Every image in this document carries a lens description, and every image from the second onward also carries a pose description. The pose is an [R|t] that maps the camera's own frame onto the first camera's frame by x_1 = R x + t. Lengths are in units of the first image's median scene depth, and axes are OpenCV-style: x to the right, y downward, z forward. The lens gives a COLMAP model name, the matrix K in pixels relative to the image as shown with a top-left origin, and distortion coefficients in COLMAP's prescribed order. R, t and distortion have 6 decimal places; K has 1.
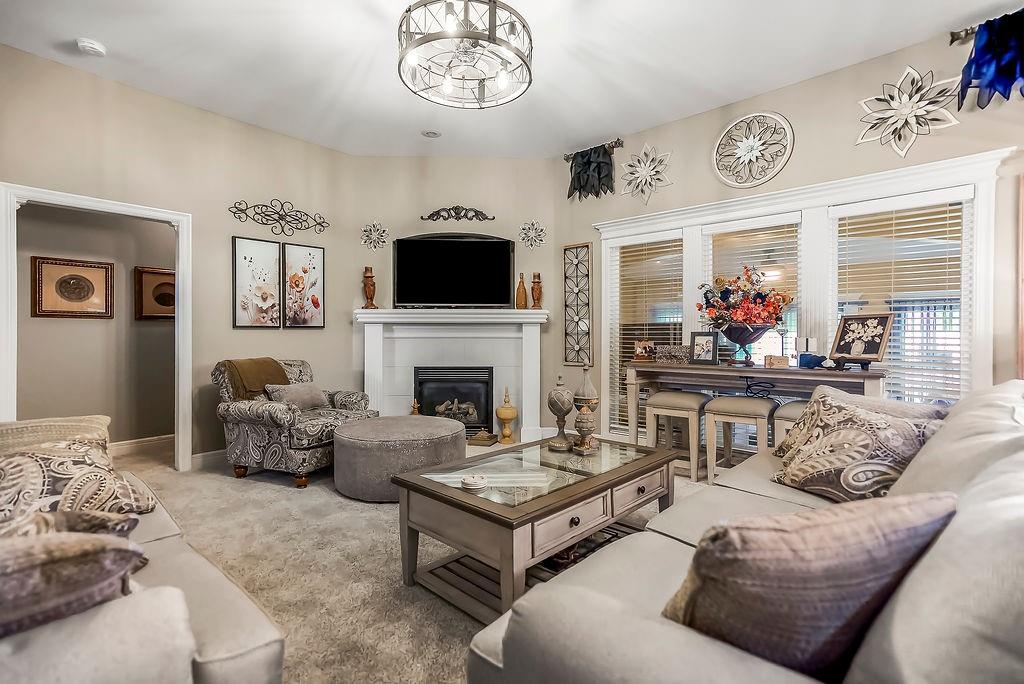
lens RADIAL K [[477.6, 0, 504.1], [0, 477.6, 336.7], [0, 0, 1]] dist [-0.005298, 0.000874]
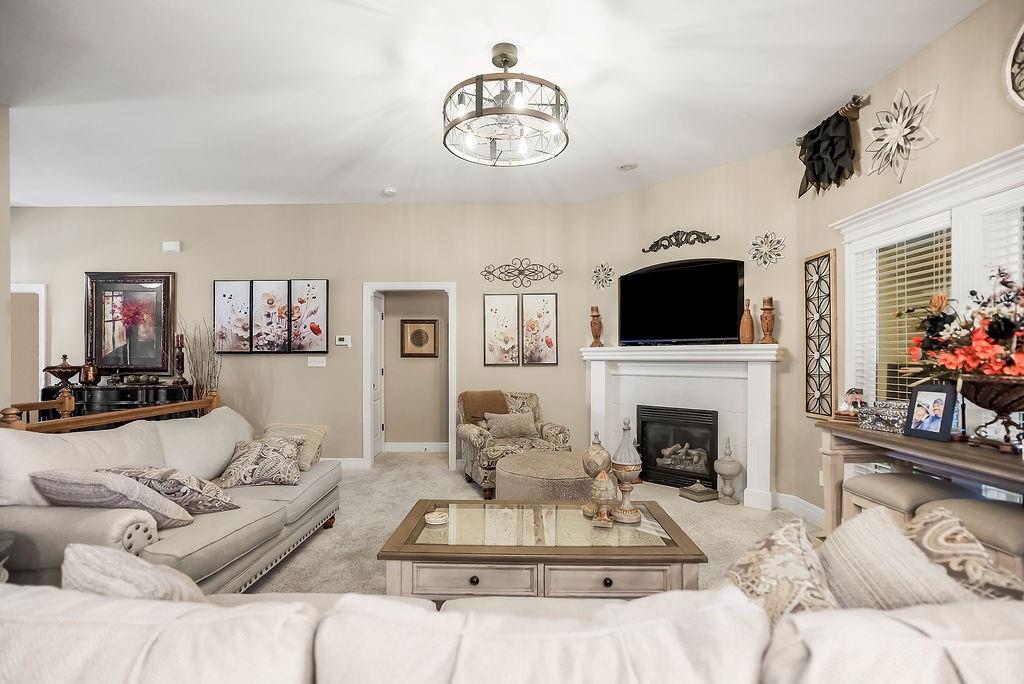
lens RADIAL K [[477.6, 0, 503.2], [0, 477.6, 358.2], [0, 0, 1]] dist [-0.005298, 0.000874]
pose [[0.683513, -0.002099, -0.729935, 0.364301], [-0.002750, 0.999981, -0.005451, -0.028779], [0.729933, 0.005733, 0.683494, 0.148434]]
